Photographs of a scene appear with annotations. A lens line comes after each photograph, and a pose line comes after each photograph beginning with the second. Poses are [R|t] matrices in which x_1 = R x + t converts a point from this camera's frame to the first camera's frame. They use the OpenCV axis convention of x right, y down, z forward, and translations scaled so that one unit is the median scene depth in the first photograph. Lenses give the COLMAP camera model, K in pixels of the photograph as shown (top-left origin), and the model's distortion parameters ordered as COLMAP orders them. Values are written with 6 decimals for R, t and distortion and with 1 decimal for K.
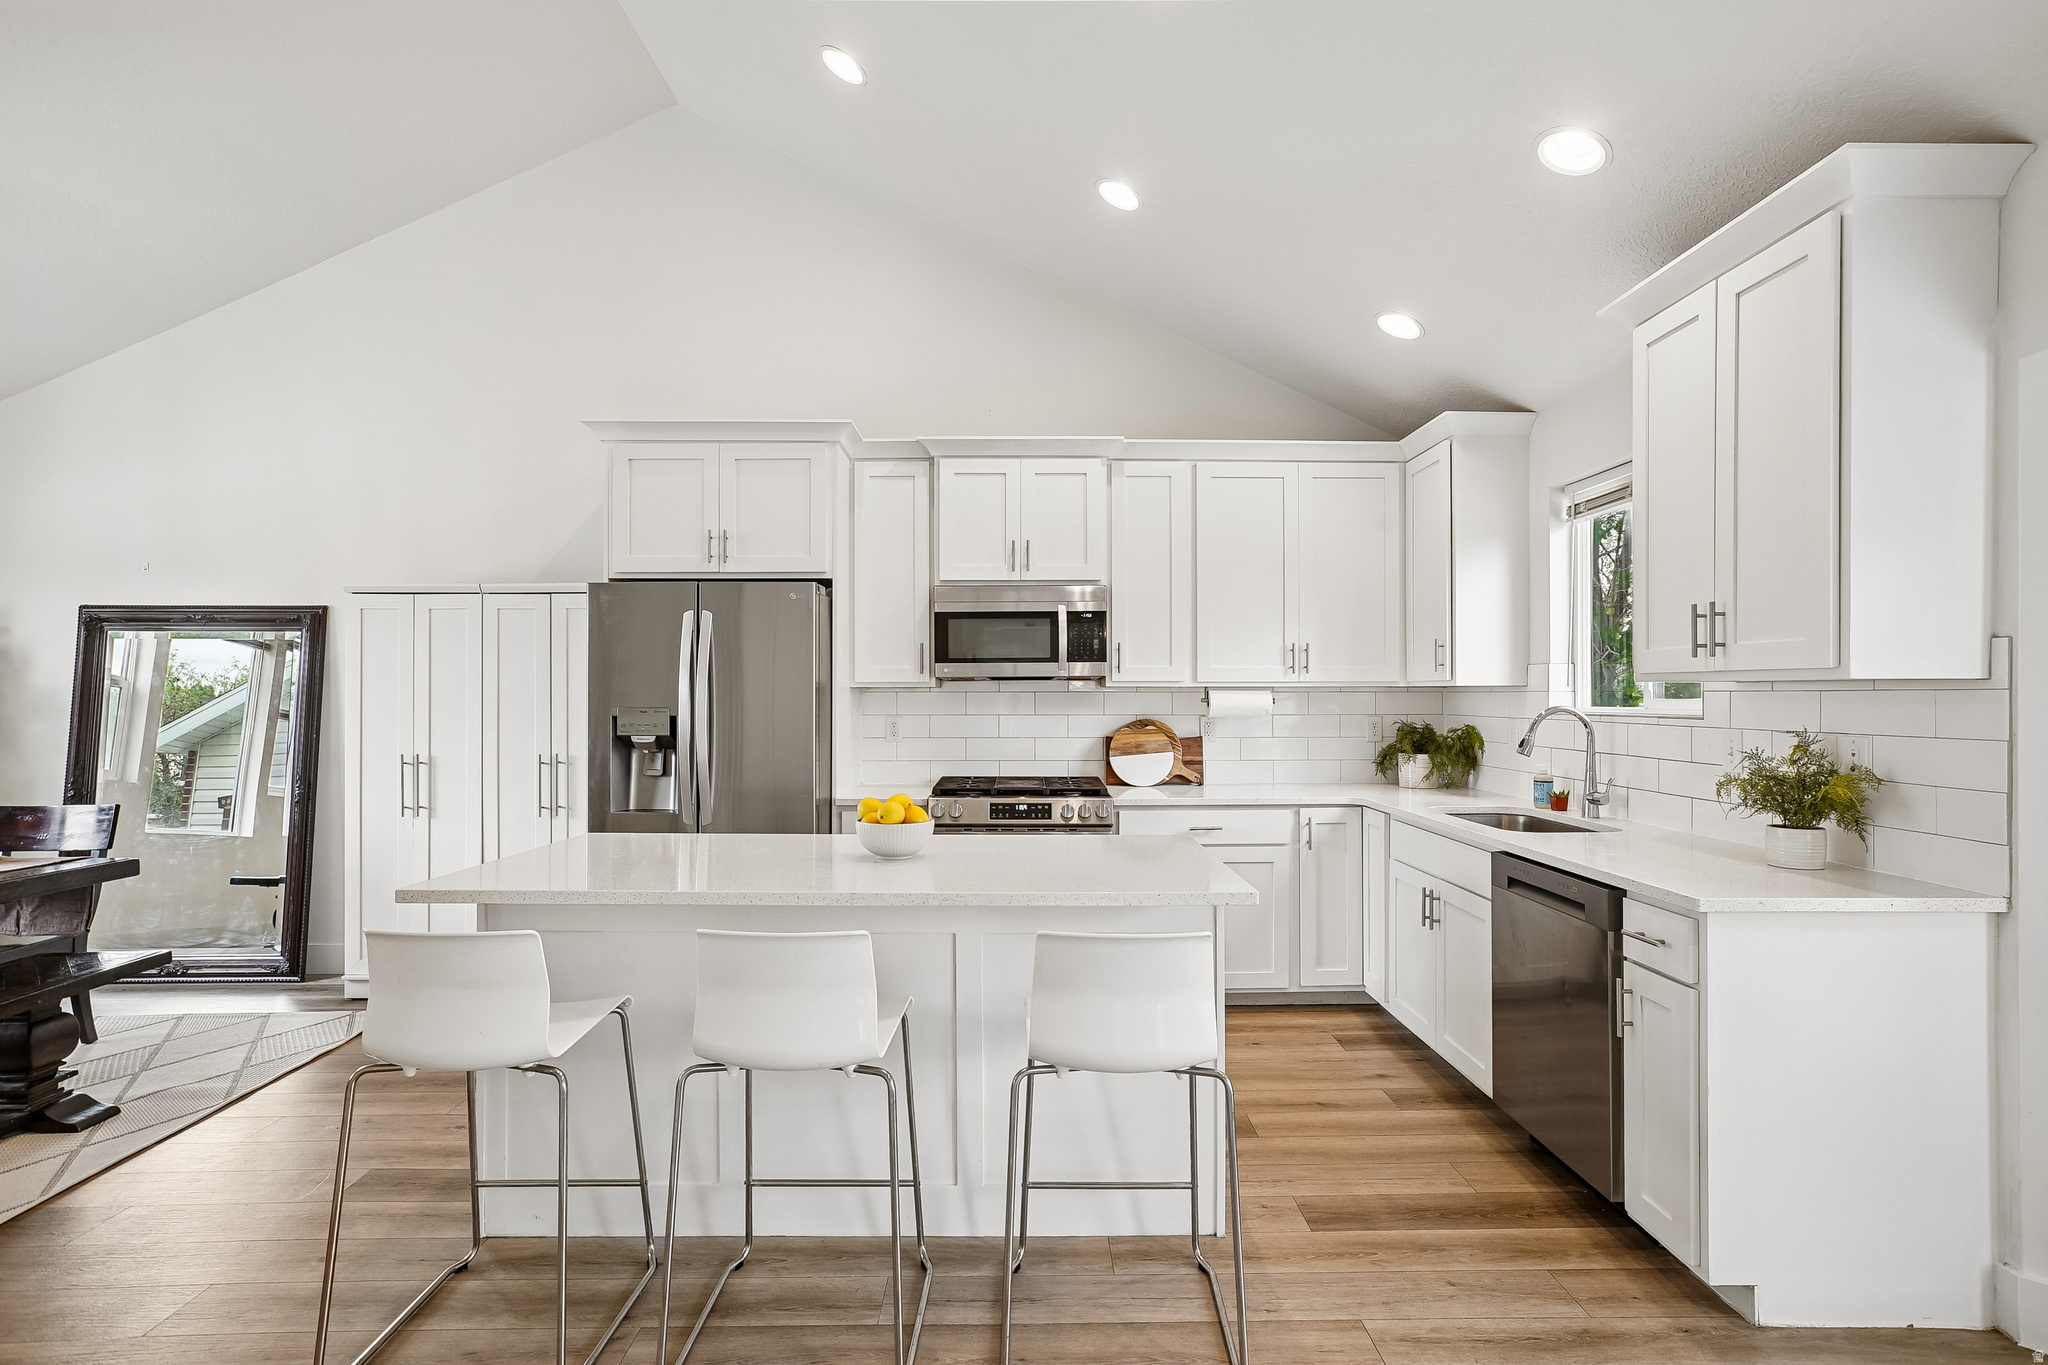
lens RADIAL K [[1008.4, 0, 1041.0], [0, 1008.4, 685.8], [0, 0, 1]] dist [-0.016202, 0.011769]
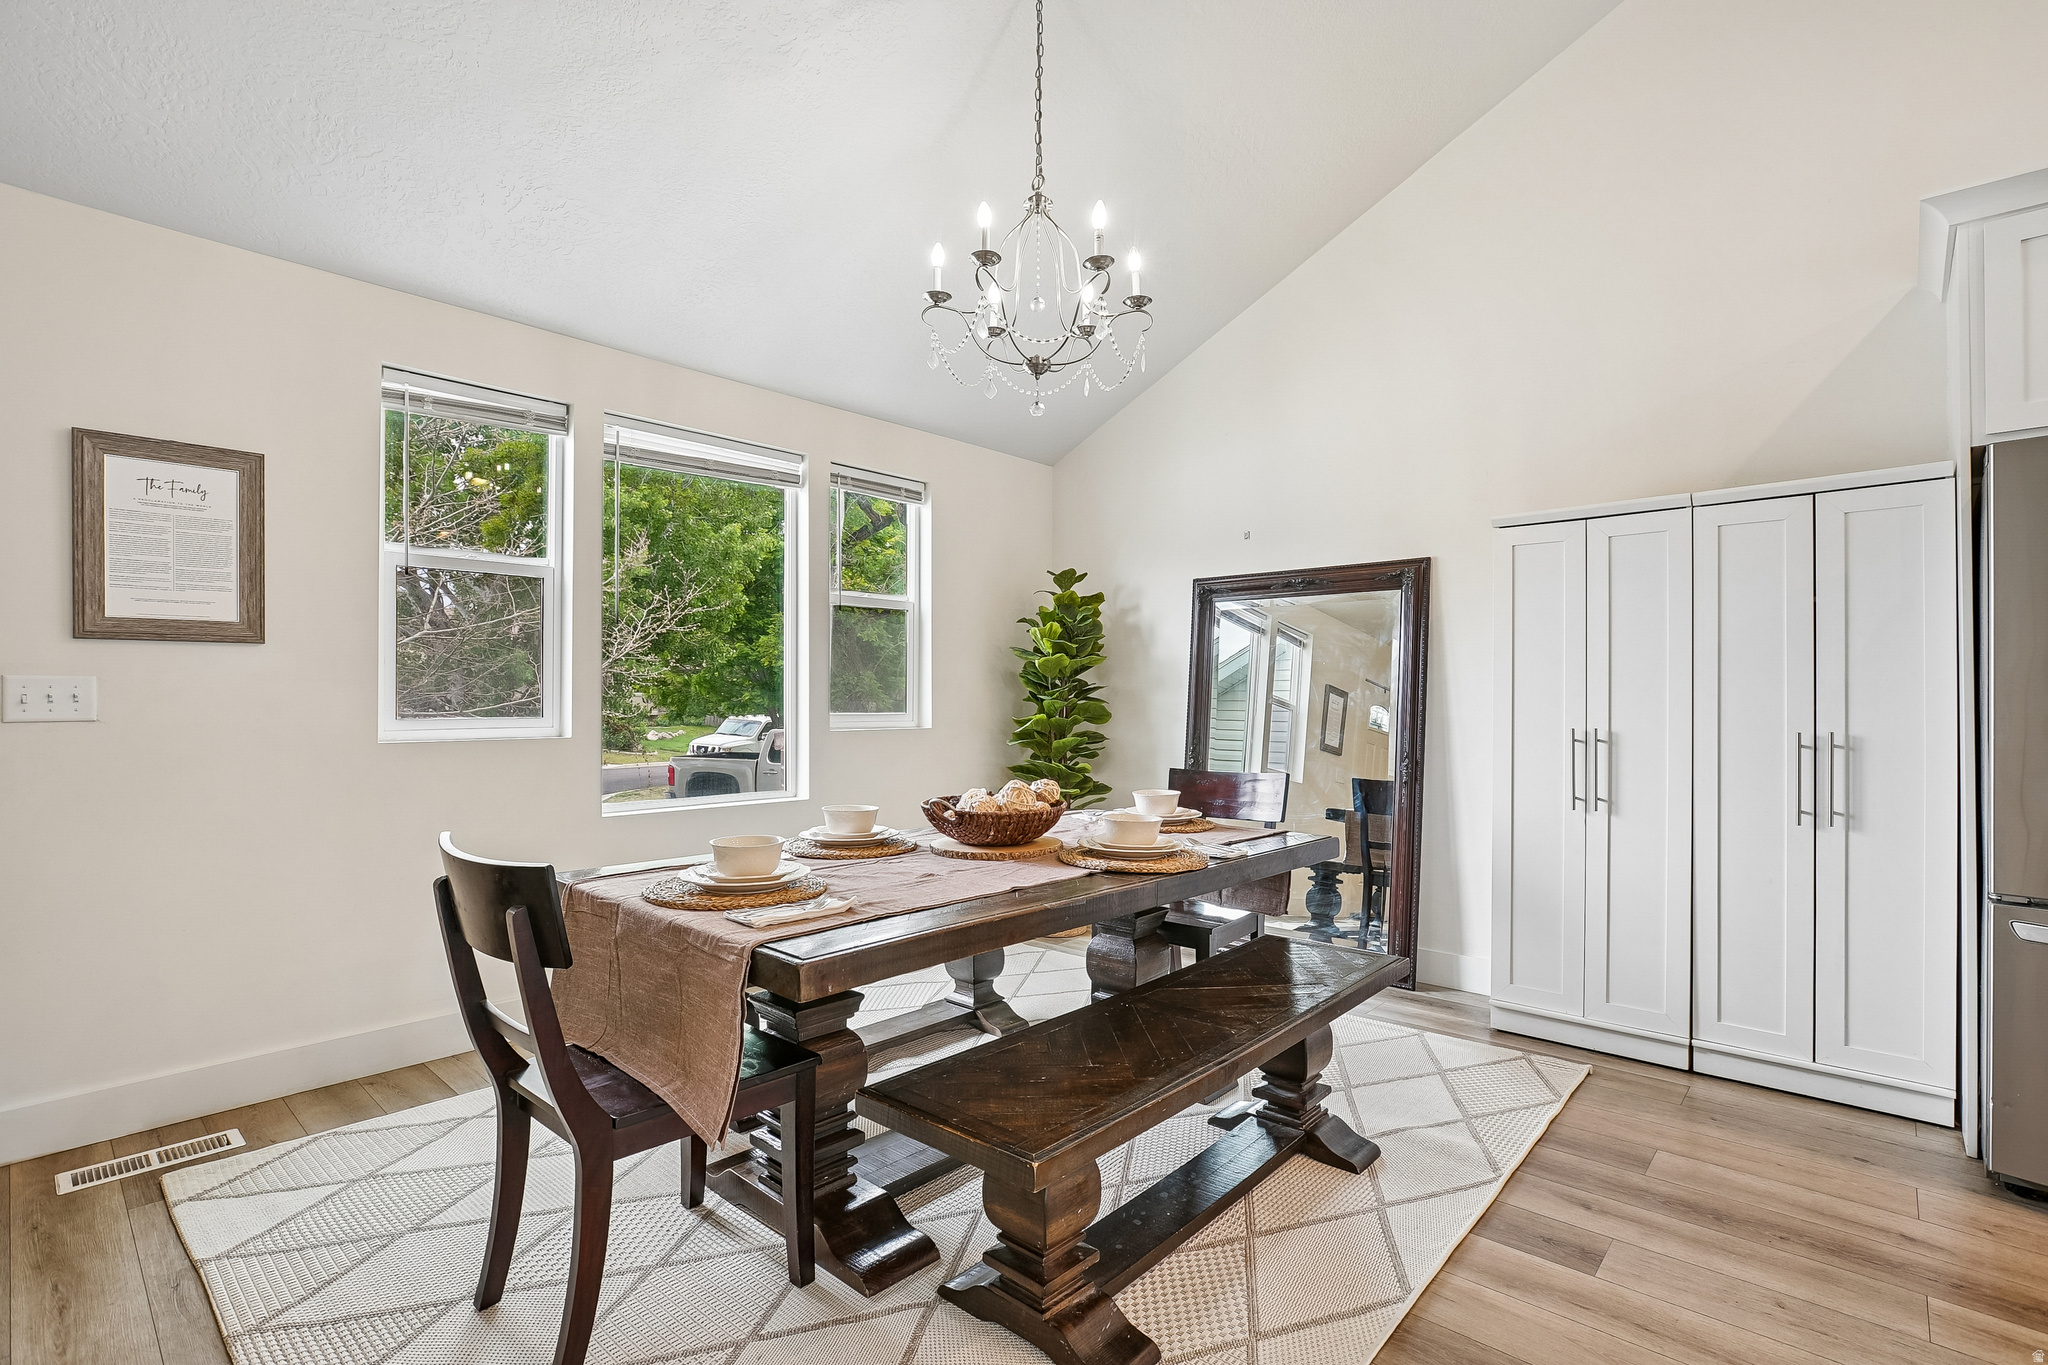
lens RADIAL K [[944.0, 0, 1039.6], [0, 944.0, 686.3], [0, 0, 1]] dist [-0.023482, 0.009100]
pose [[0.736968, -0.007408, -0.675887, -0.448536], [0.002984, 0.999966, -0.007706, 0.039882], [0.675921, 0.003662, 0.736965, 0.191190]]
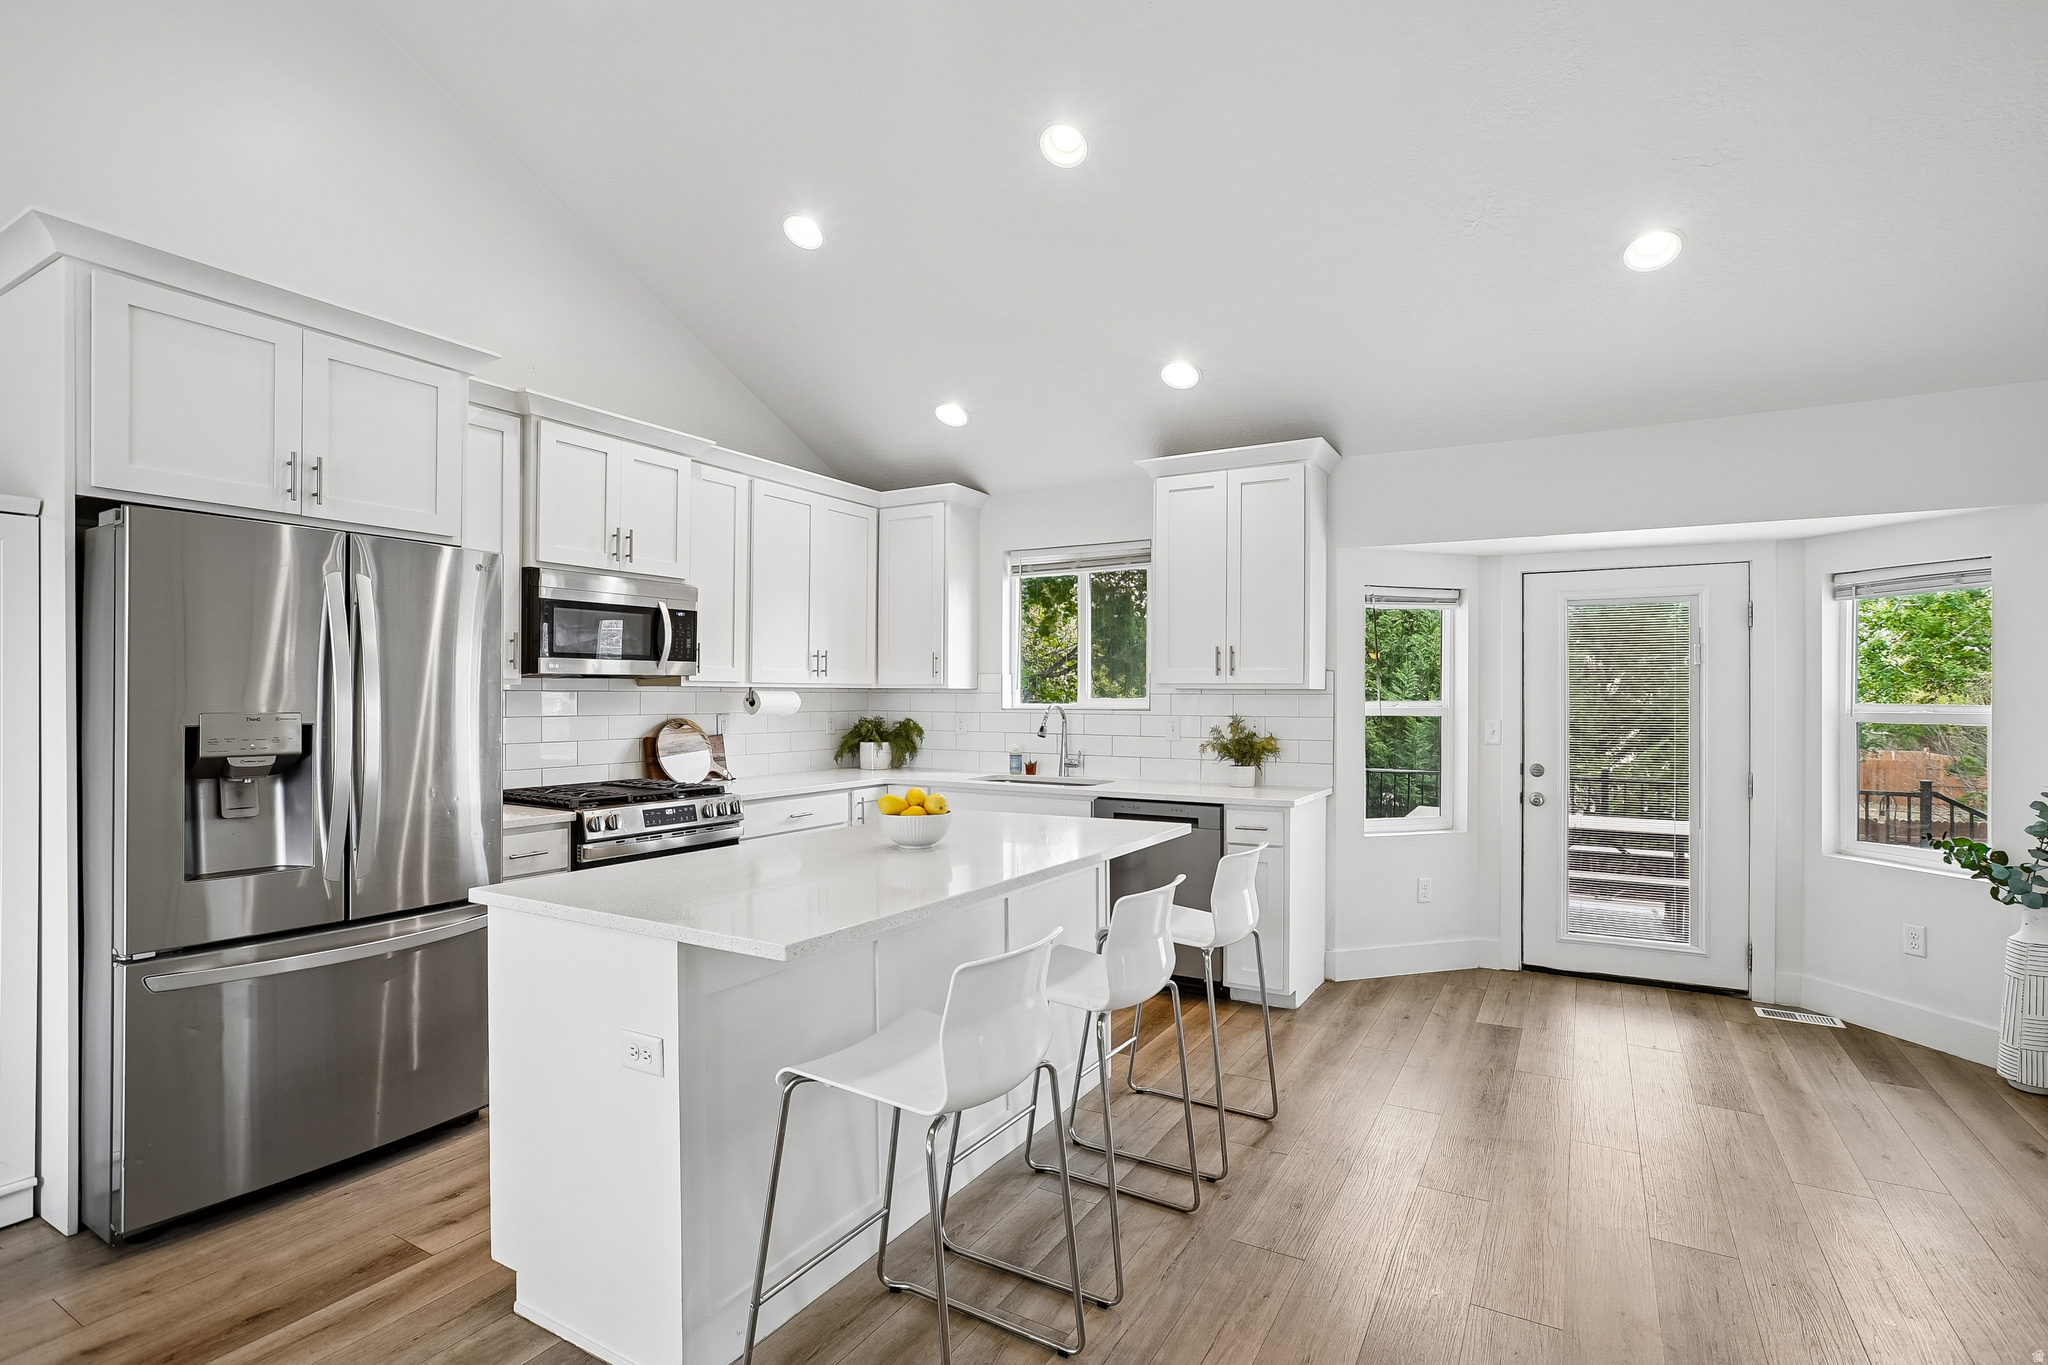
lens RADIAL K [[978.4, 0, 1019.0], [0, 978.4, 689.5], [0, 0, 1]] dist [-0.012390, 0.006842]
pose [[0.519856, 0.005978, 0.854233, -0.608232], [-0.010390, 0.999946, -0.000675, 0.001175], [-0.854191, -0.008525, 0.519890, 0.224521]]
